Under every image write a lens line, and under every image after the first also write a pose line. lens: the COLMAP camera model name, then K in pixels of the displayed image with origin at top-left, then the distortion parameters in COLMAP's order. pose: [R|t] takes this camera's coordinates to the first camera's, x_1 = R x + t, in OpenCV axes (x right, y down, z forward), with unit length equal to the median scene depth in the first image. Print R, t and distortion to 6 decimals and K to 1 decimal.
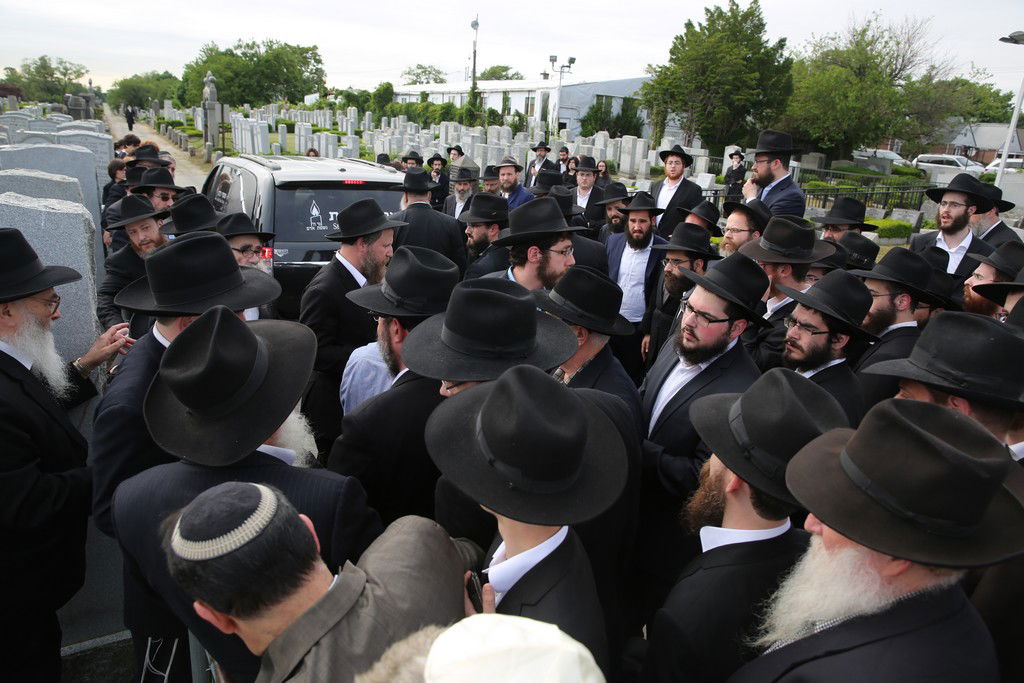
lens RADIAL K [[700.1, 0, 512.5], [0, 700.1, 331.0], [0, 0, 1]] dist [-0.109221, 0.088781]
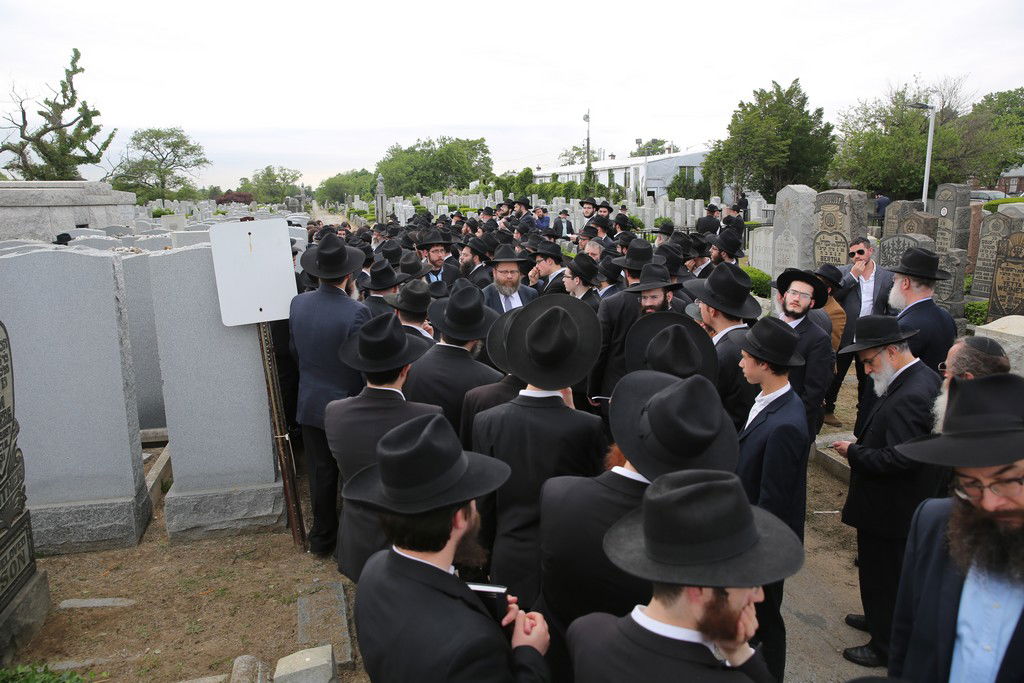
lens RADIAL K [[700.1, 0, 512.5], [0, 700.1, 331.0], [0, 0, 1]] dist [-0.109221, 0.088781]
pose [[0.967456, -0.029011, -0.251371, 0.087239], [0.002827, 0.994583, -0.103902, 0.046110], [0.253024, 0.099810, 0.962298, -0.139287]]
